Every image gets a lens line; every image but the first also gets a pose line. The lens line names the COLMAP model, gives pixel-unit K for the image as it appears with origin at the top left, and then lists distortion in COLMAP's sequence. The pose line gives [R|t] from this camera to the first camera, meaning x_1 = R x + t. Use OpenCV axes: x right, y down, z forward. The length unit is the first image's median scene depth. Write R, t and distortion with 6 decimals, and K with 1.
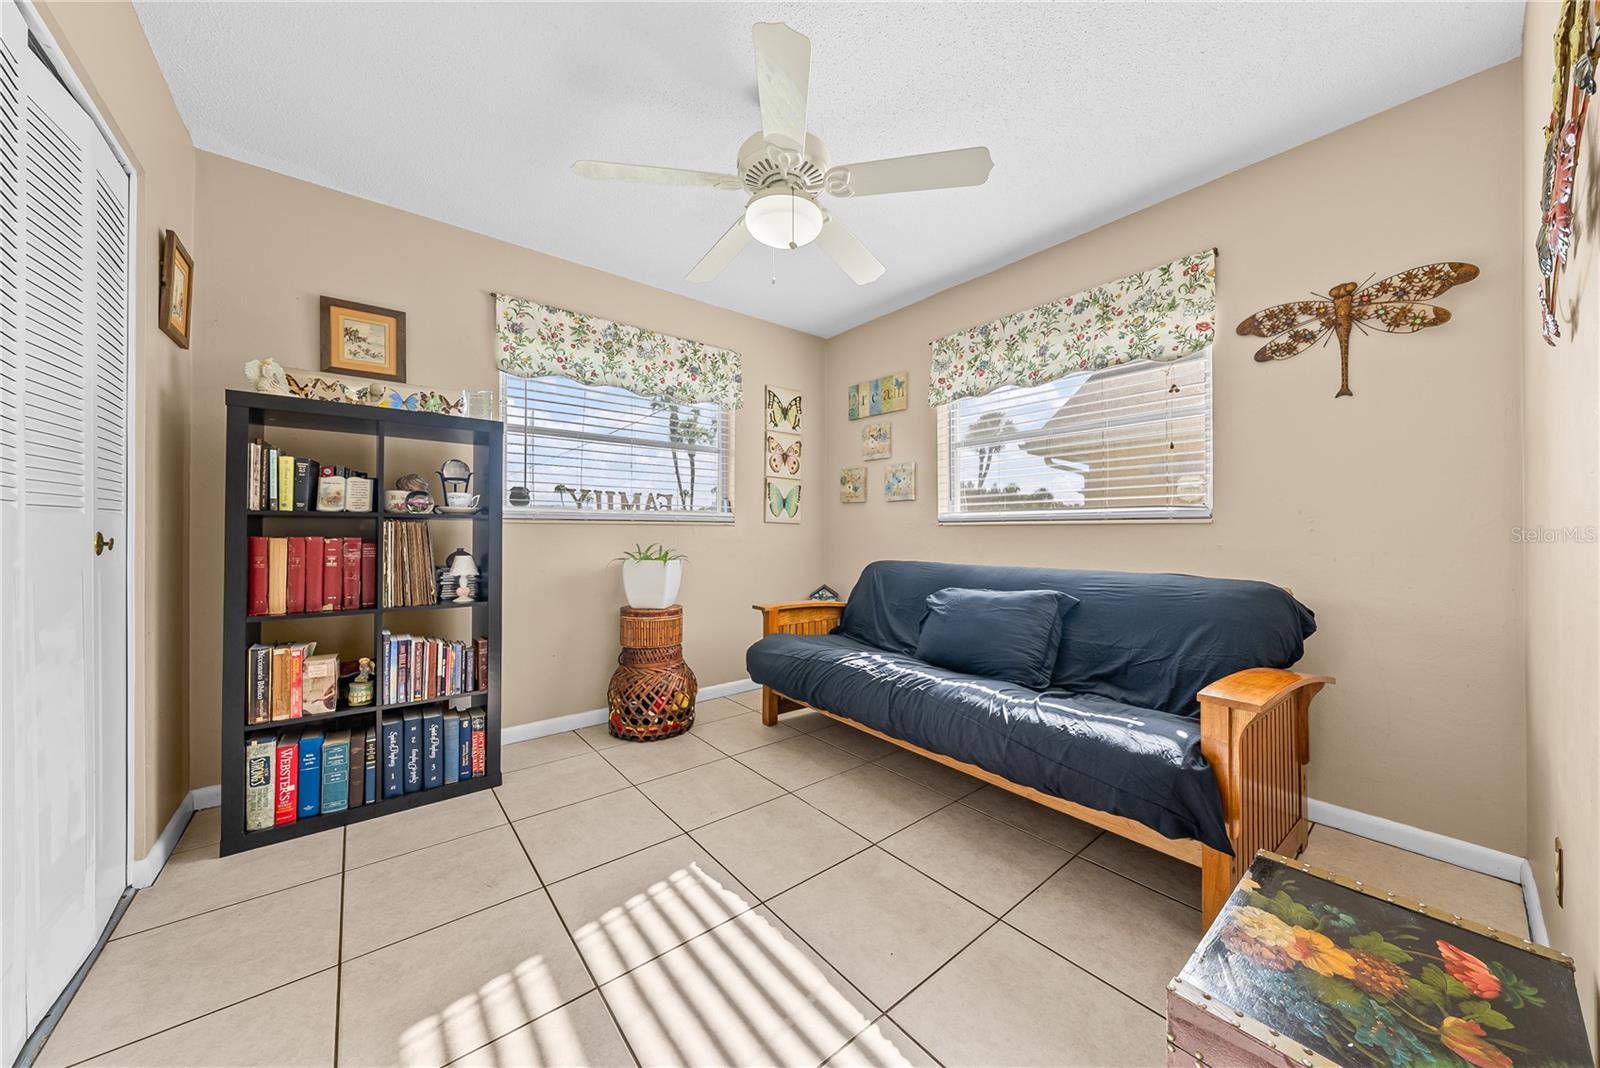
lens RADIAL K [[545.5, 0, 798.5], [0, 545.5, 529.4], [0, 0, 1]] dist [-0.006277, -0.000196]
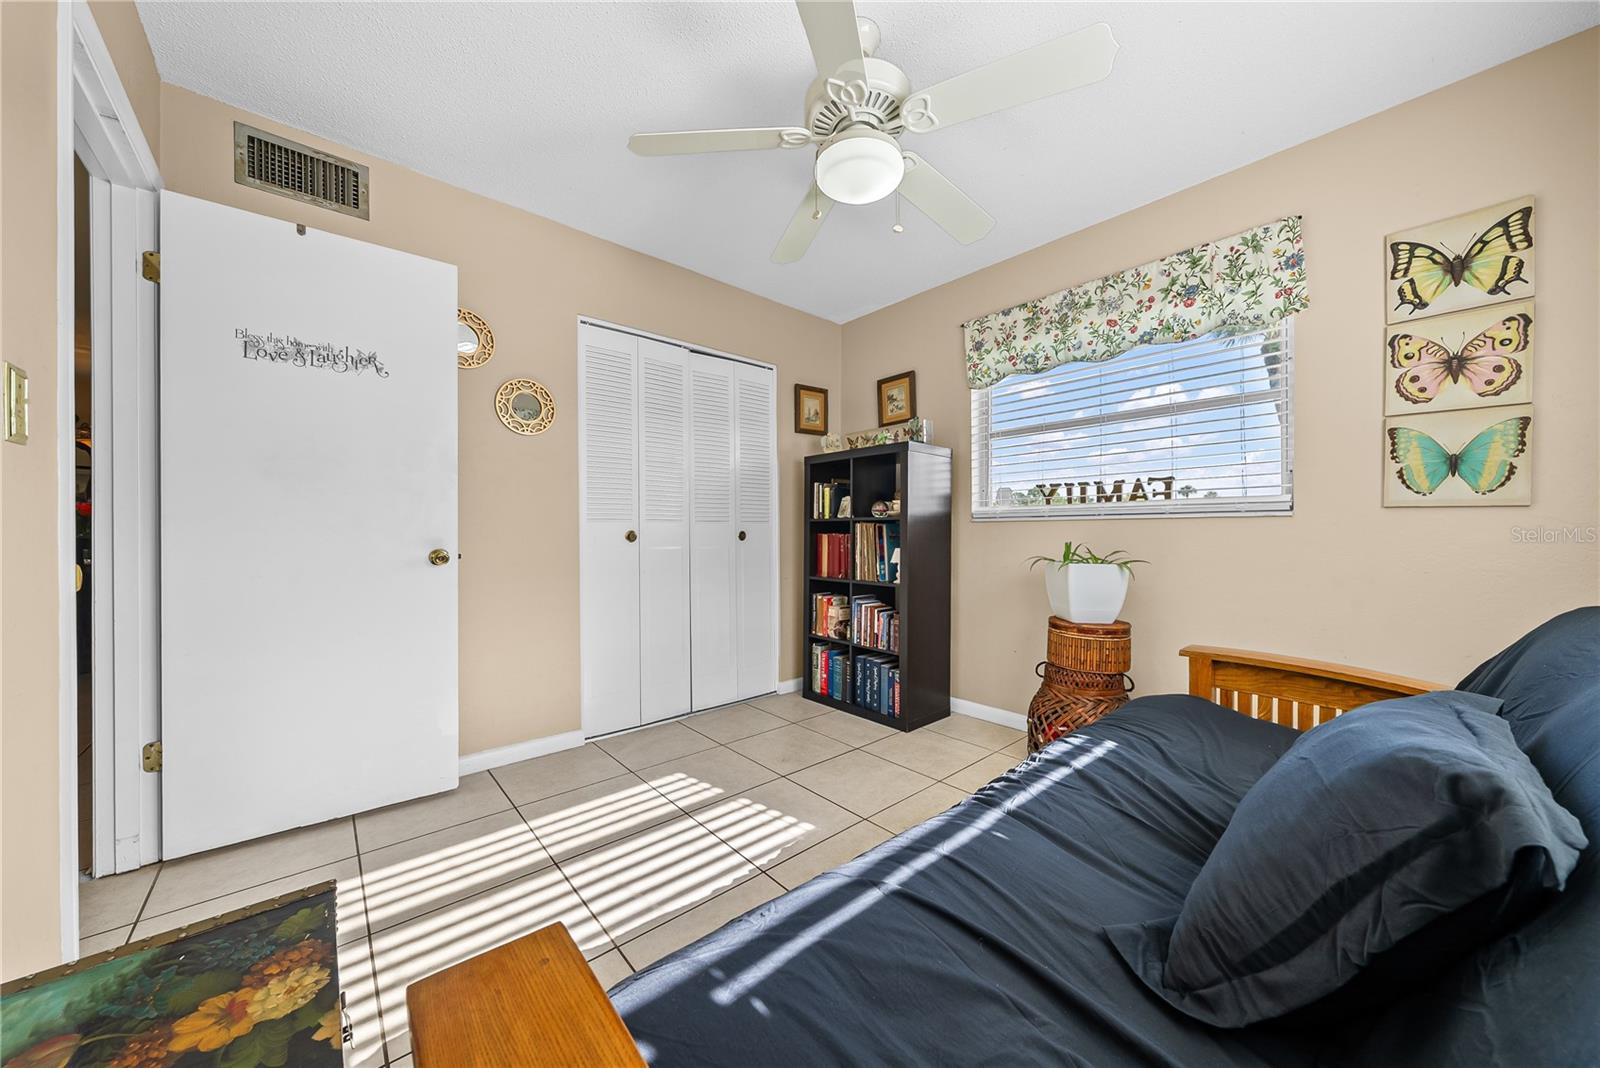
lens RADIAL K [[545.5, 0, 799.2], [0, 545.5, 537.4], [0, 0, 1]] dist [-0.006277, -0.000196]
pose [[0.036045, 0.004573, -0.999340, 0.541027], [0.005543, 0.999973, 0.004776, 0.012069], [0.999335, -0.005711, 0.036018, 0.555723]]
